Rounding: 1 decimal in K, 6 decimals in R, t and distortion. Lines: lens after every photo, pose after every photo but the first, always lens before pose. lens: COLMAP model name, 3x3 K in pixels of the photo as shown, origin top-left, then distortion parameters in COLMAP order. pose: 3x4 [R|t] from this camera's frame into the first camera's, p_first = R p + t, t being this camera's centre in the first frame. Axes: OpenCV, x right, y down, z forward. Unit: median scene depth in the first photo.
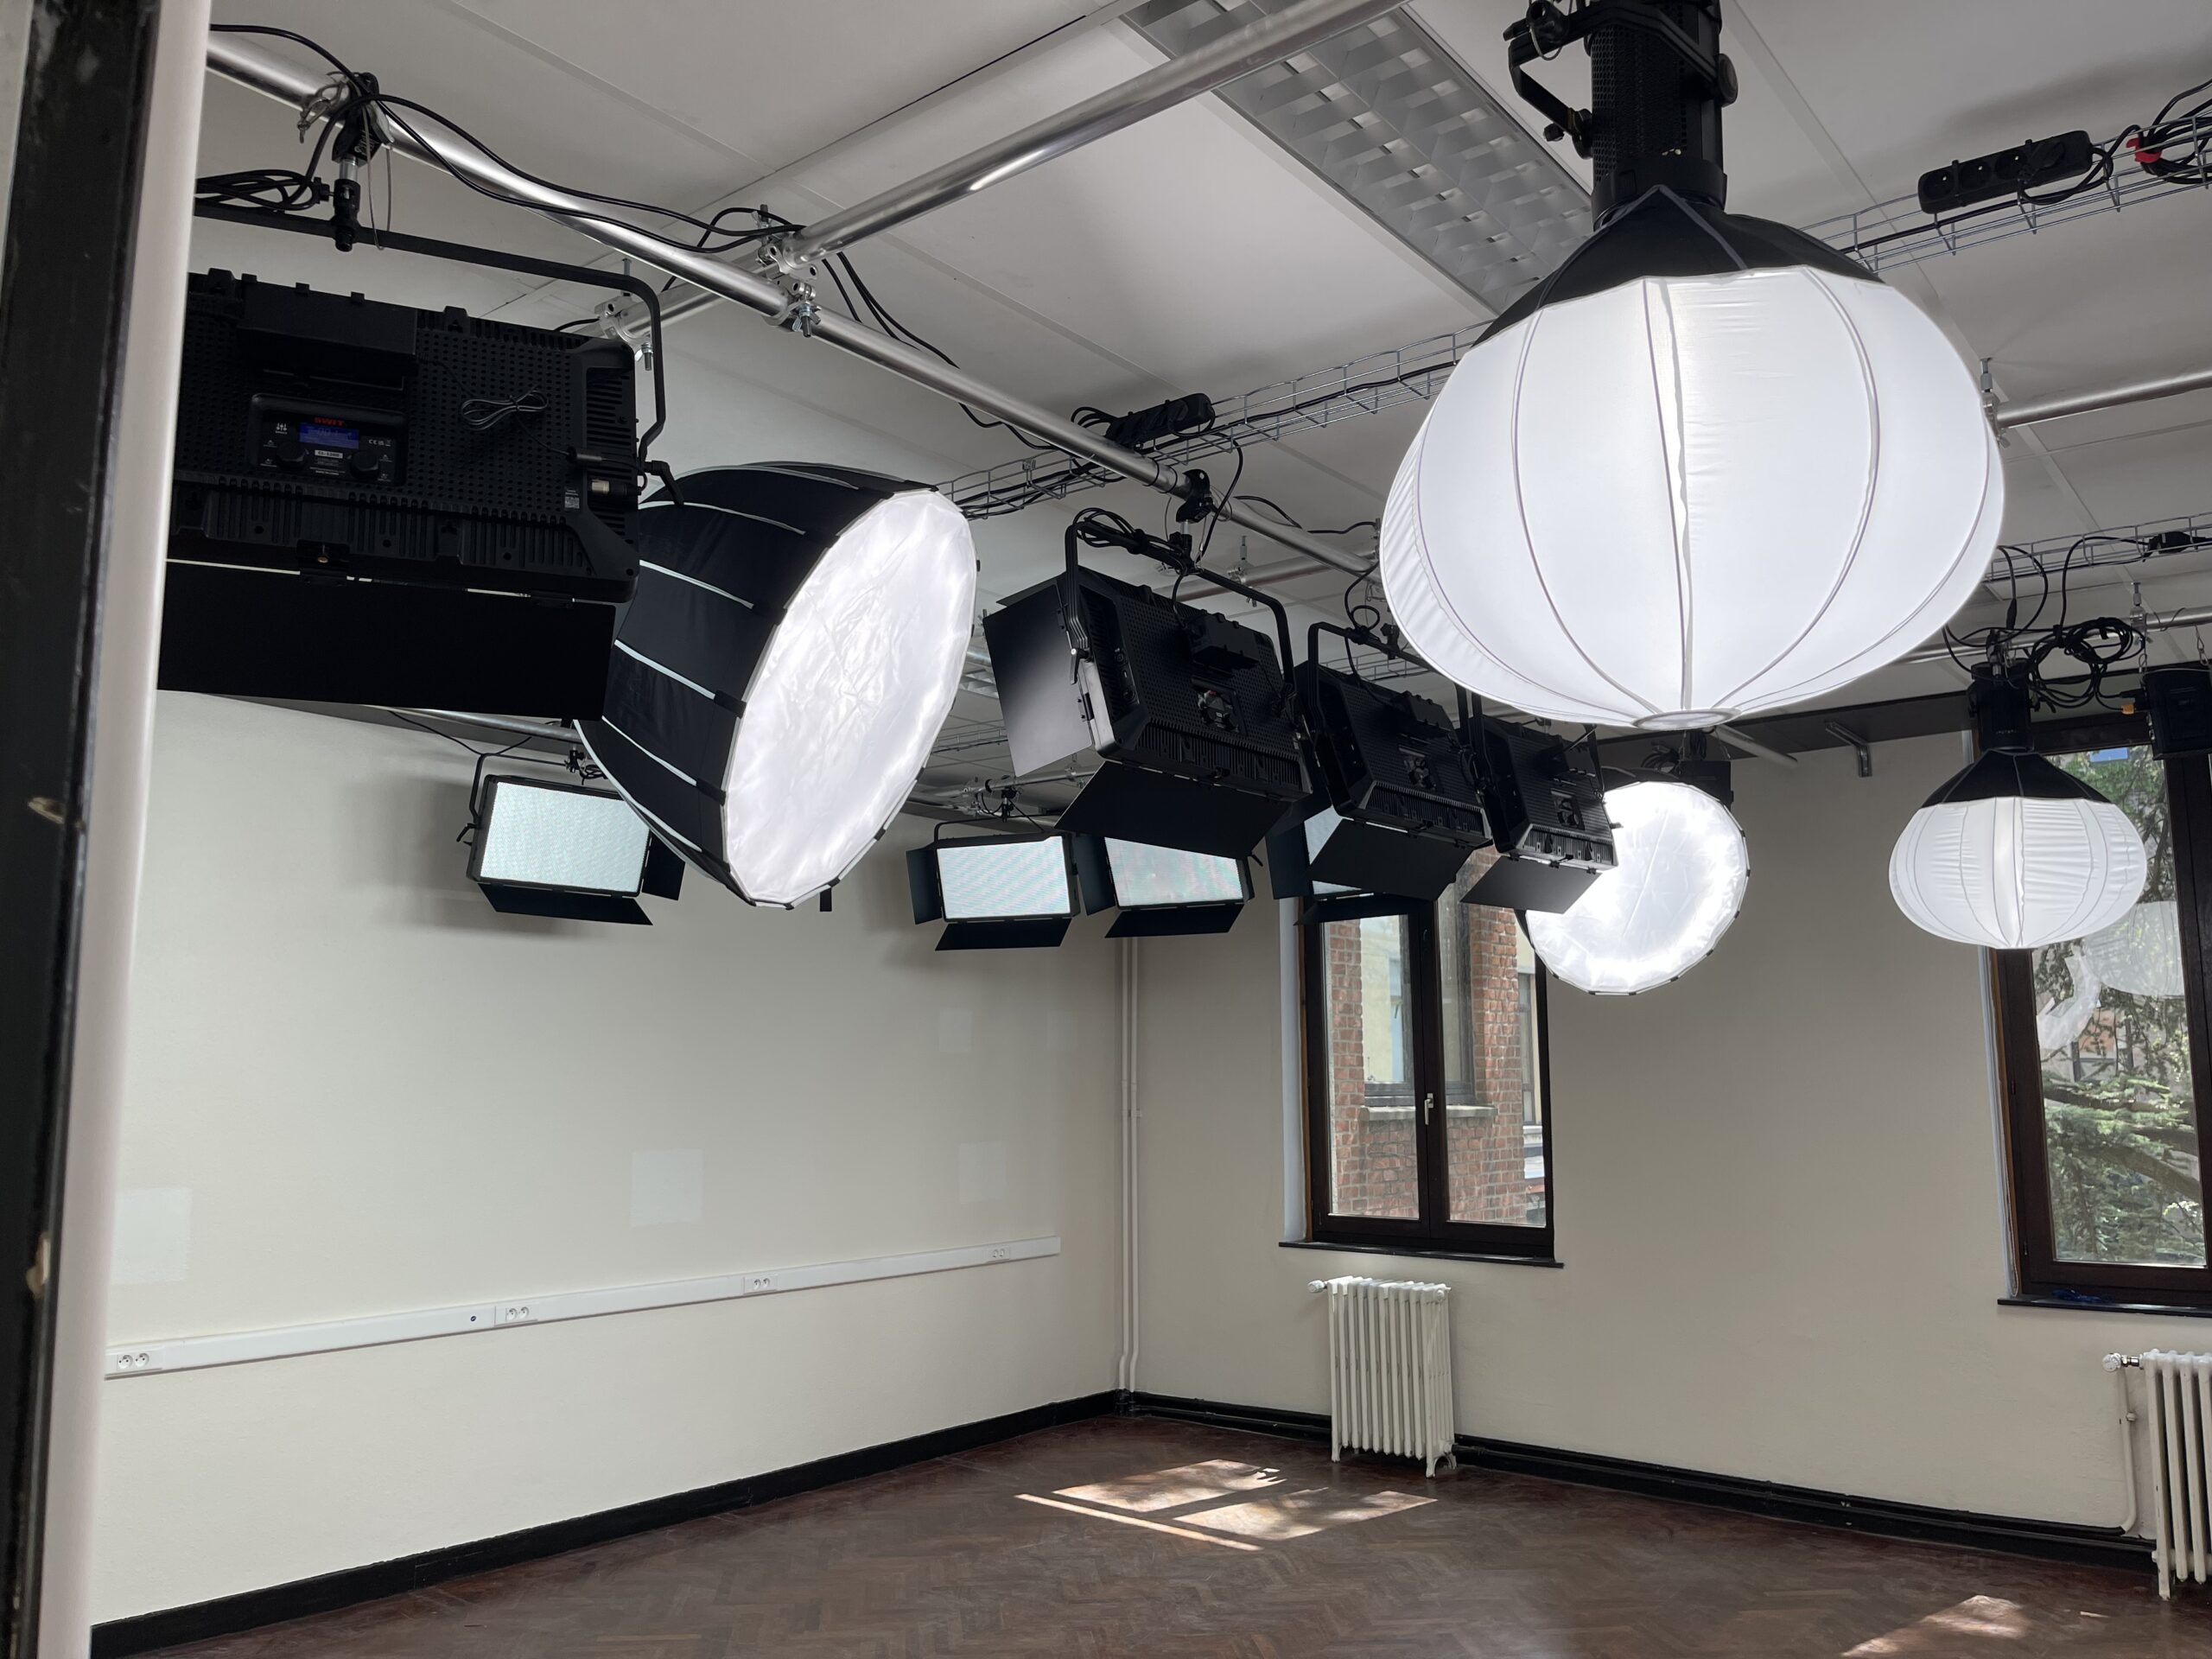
lens RADIAL K [[1675.1, 0, 1099.2], [0, 1675.1, 830.2], [0, 0, 1]] dist [0.016851, -0.020902]
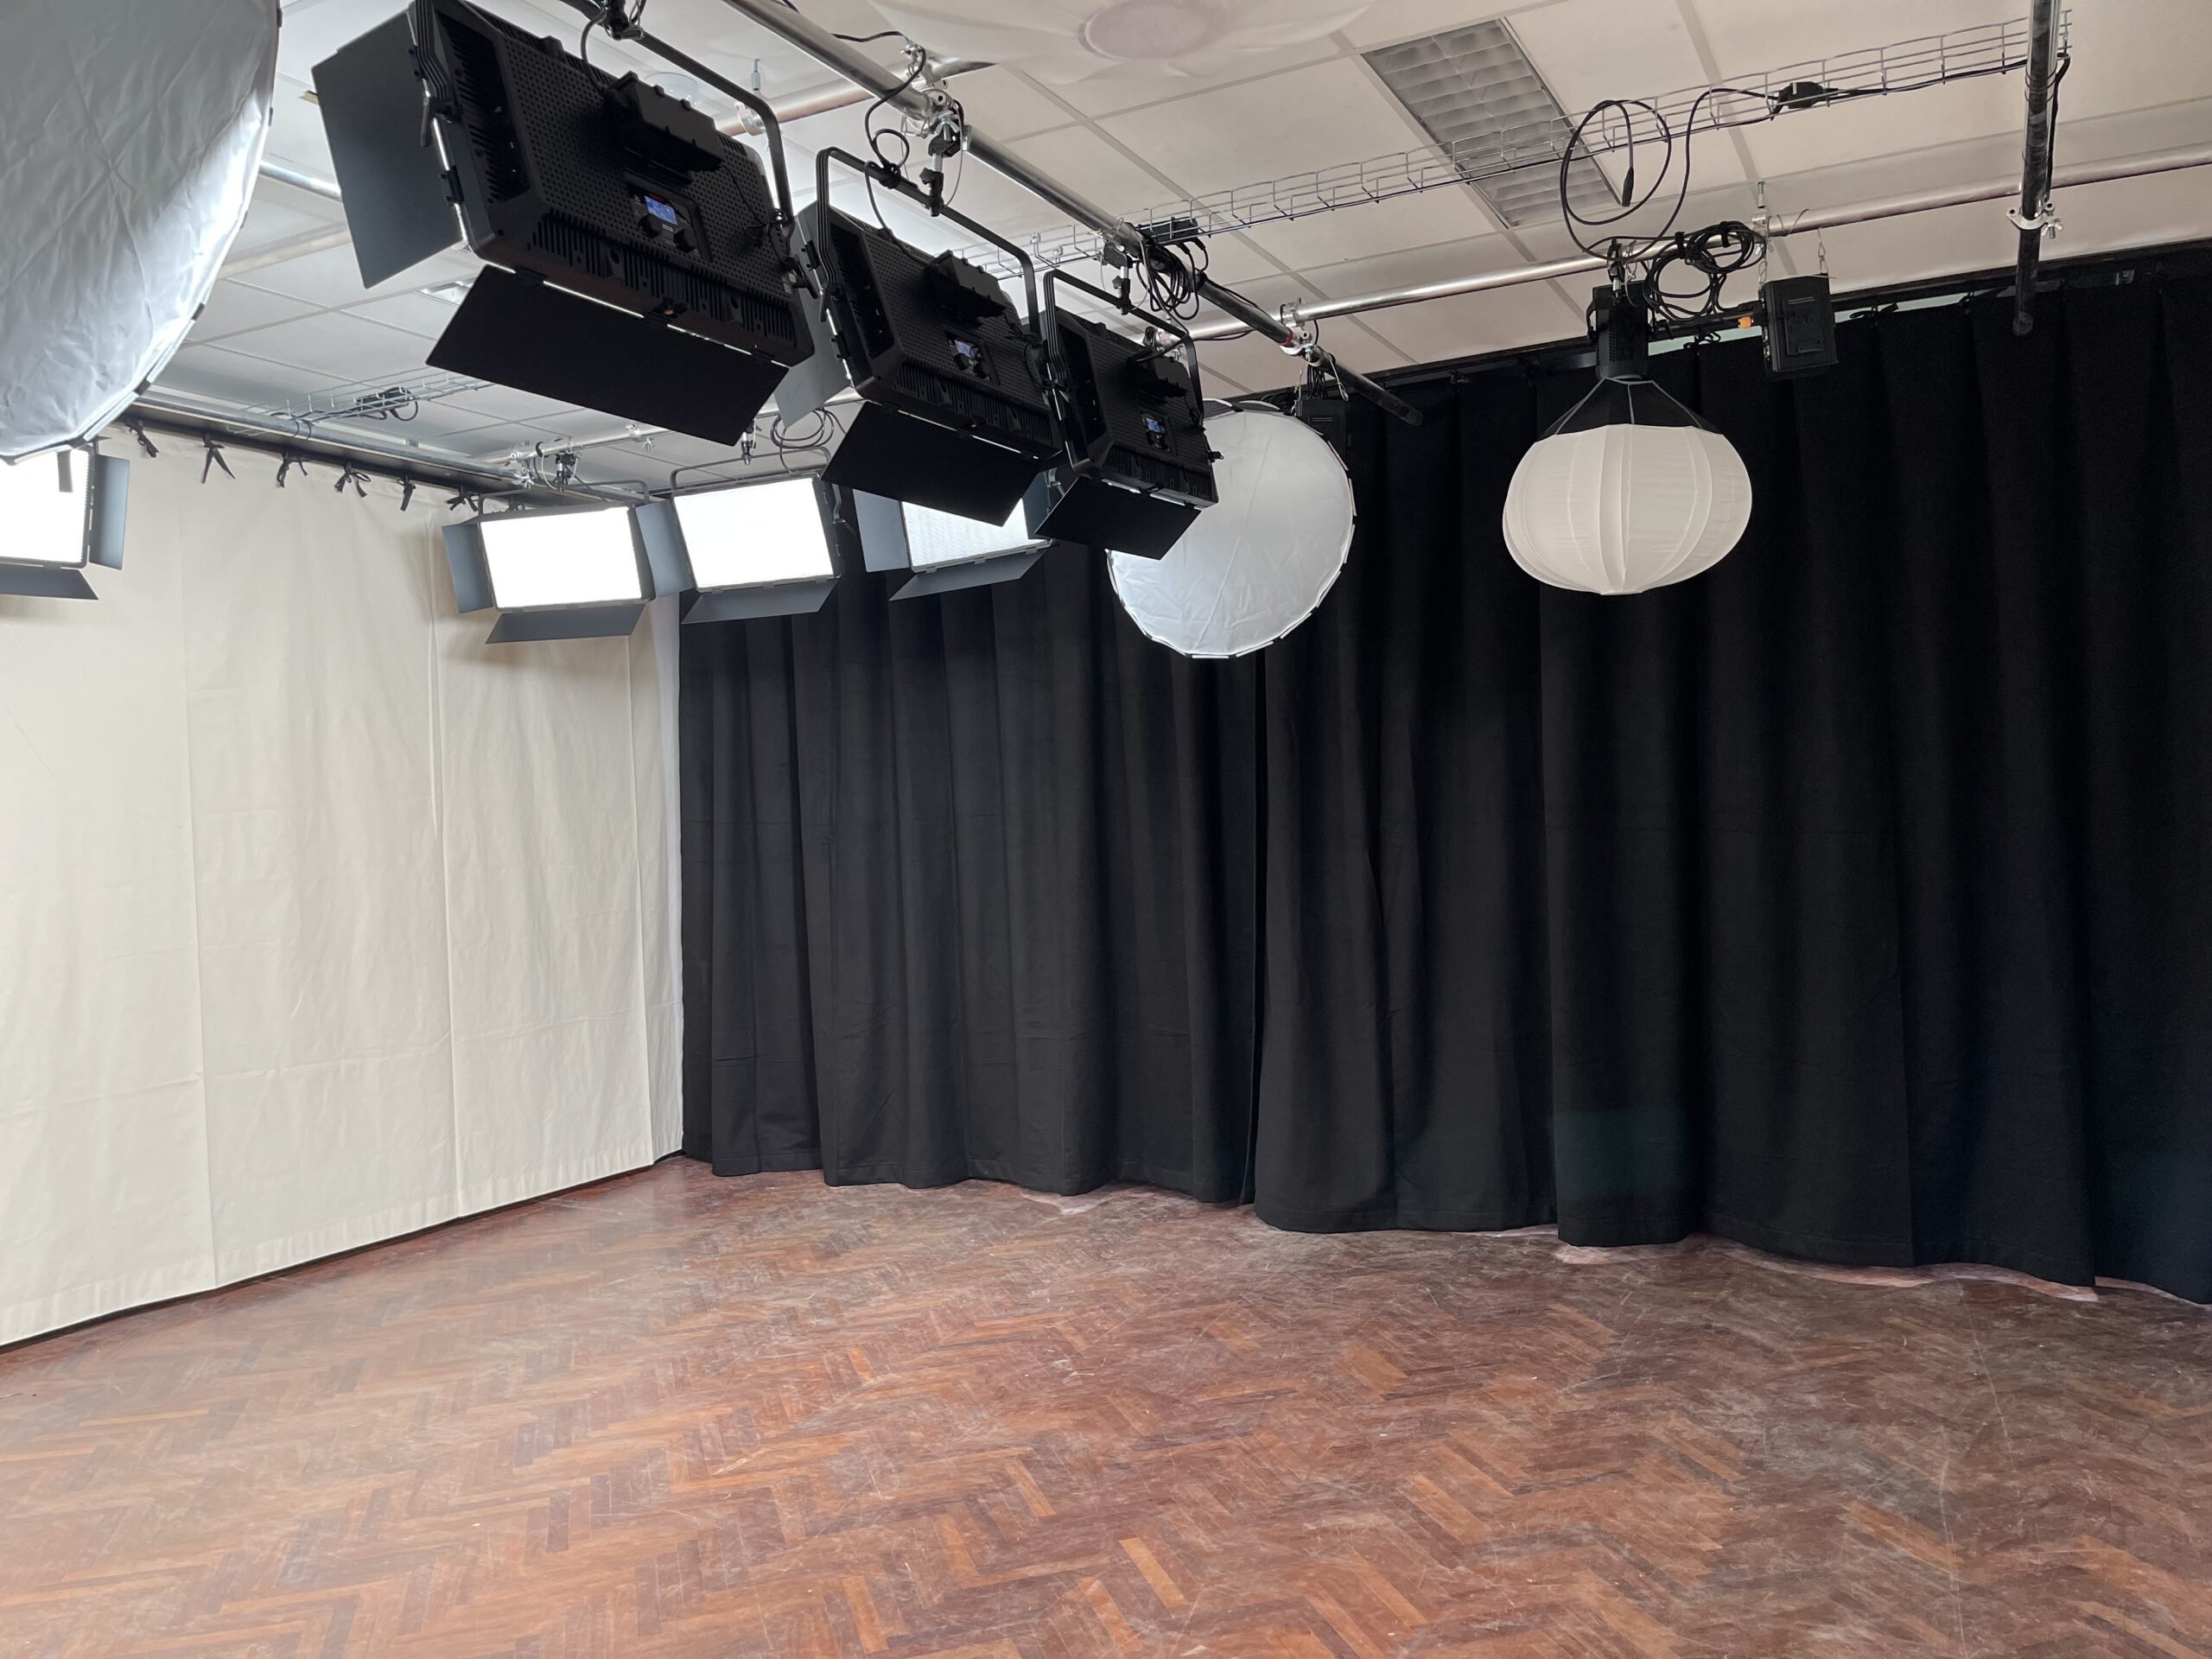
lens RADIAL K [[1675.1, 0, 1114.0], [0, 1675.1, 831.4], [0, 0, 1]] dist [0.016851, -0.020902]
pose [[0.980003, -0.035312, 0.195824, 0.063251], [0.004892, 0.988105, 0.153700, 0.048583], [-0.198922, -0.149668, 0.968519, 0.103309]]
